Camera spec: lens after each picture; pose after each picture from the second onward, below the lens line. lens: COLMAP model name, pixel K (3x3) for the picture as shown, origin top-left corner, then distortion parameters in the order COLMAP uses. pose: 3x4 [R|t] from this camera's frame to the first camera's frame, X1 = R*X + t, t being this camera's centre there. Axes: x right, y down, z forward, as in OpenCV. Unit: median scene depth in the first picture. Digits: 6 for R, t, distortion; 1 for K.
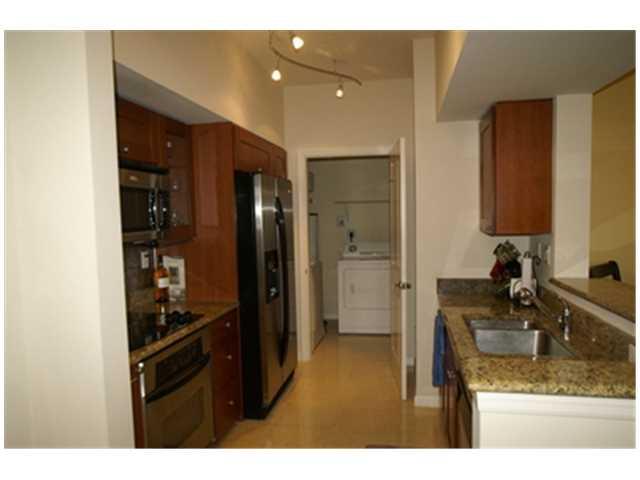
lens RADIAL K [[469.7, 0, 320.0], [0, 469.7, 240.0], [0, 0, 1]] dist [-0.002797, -0.001822]
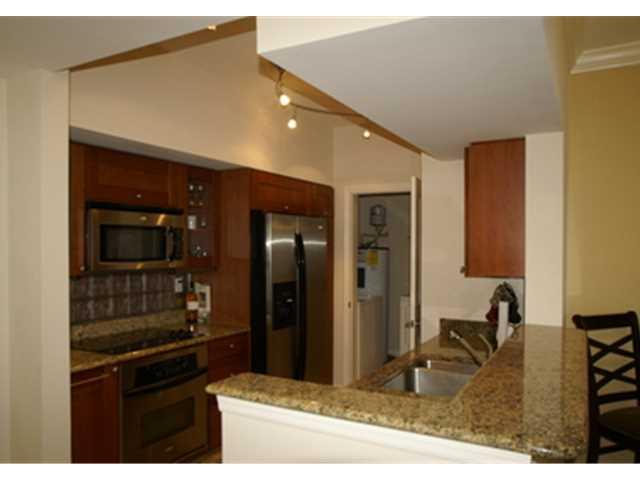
lens RADIAL K [[500.7, 0, 320.0], [0, 500.7, 240.0], [0, 0, 1]] dist [0.005303, 0.001414]
pose [[0.947919, 0.018265, -0.317988, 0.356803], [-0.038212, 0.997665, -0.056603, -0.012449], [0.316212, 0.065806, 0.946403, -0.084864]]
